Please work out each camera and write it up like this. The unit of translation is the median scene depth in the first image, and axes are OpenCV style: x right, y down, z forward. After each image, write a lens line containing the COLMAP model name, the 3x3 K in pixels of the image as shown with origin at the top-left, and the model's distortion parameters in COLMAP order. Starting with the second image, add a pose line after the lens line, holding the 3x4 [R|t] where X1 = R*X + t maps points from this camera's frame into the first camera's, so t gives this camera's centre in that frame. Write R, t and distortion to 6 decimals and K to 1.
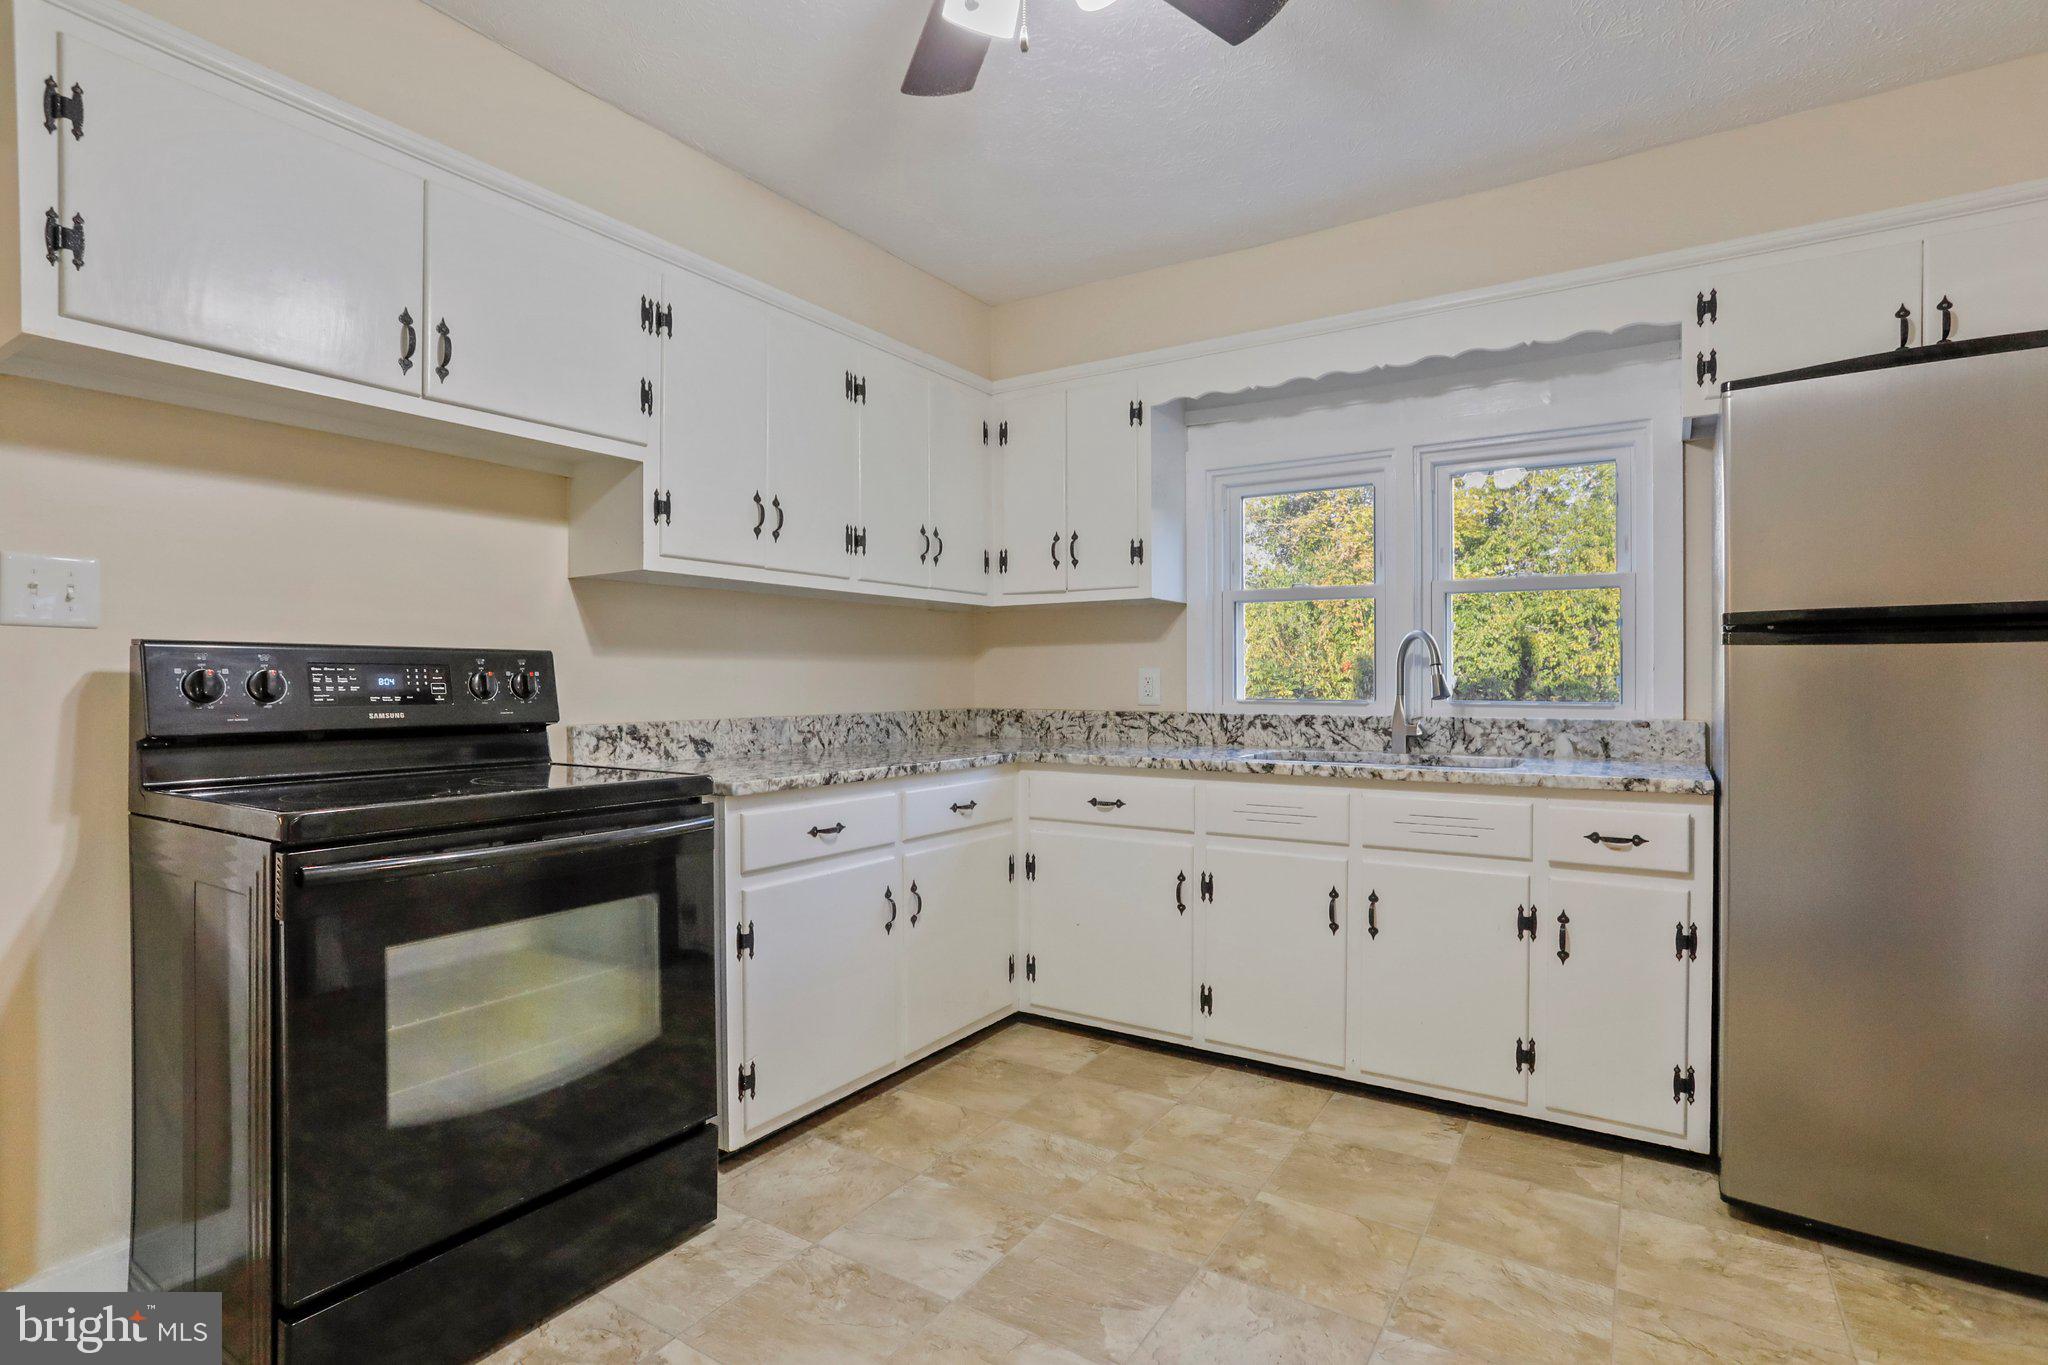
lens RADIAL K [[1056.8, 0, 1035.1], [0, 1056.8, 669.0], [0, 0, 1]] dist [0.033413, 0.004650]
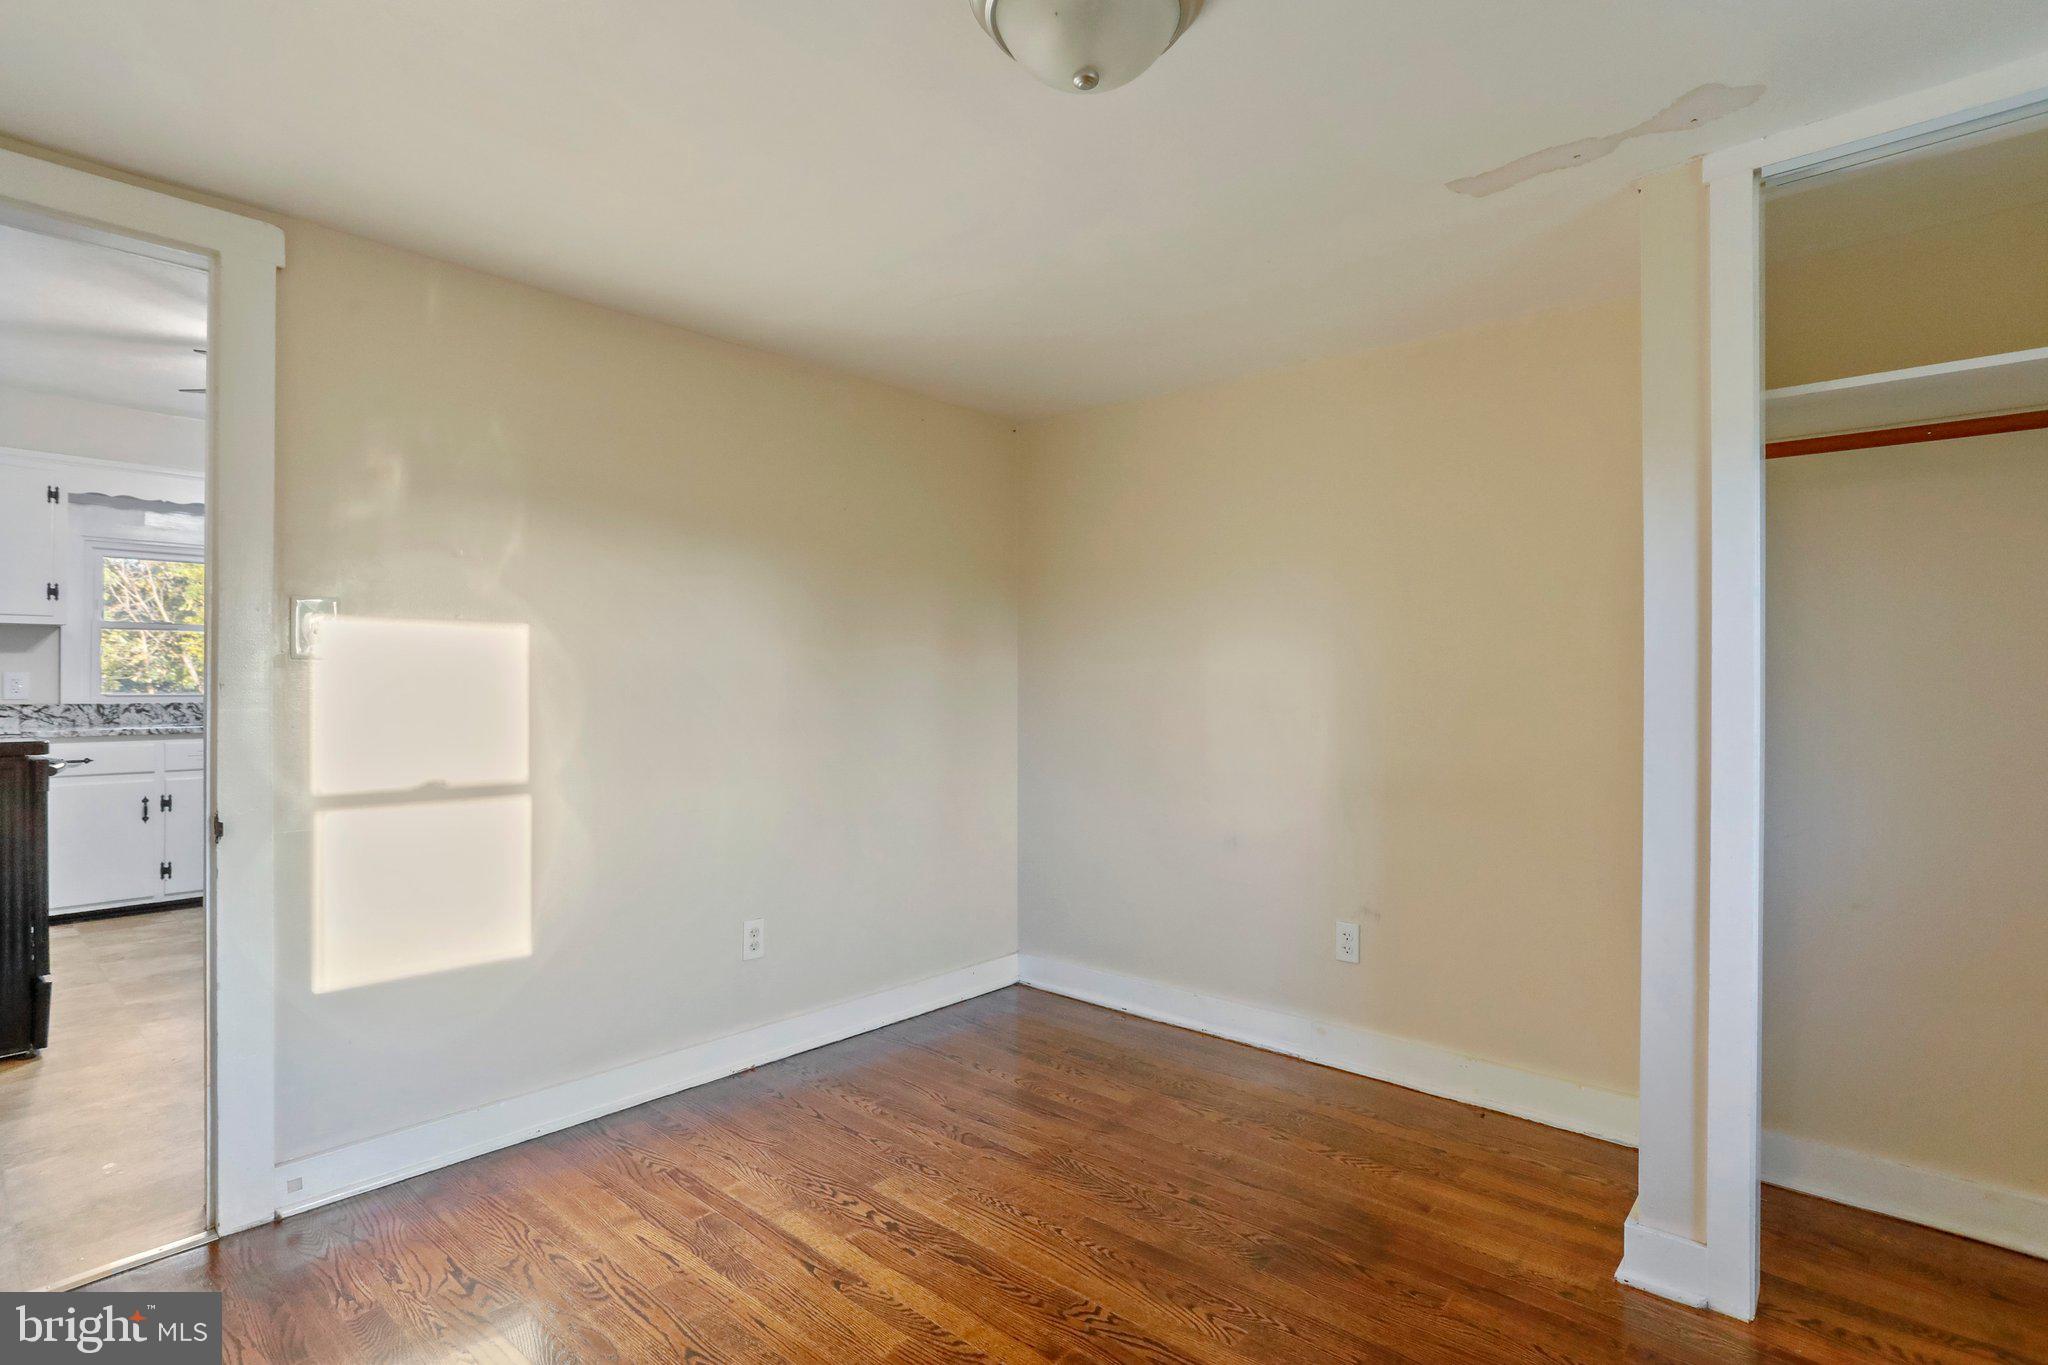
lens RADIAL K [[995.0, 0, 1035.6], [0, 995.0, 673.4], [0, 0, 1]] dist [-0.026176, 0.012802]
pose [[0.183389, 0.007906, 0.983009, -0.944082], [-0.010361, 0.999928, -0.006109, -0.005193], [-0.982986, -0.009065, 0.183458, -0.540329]]
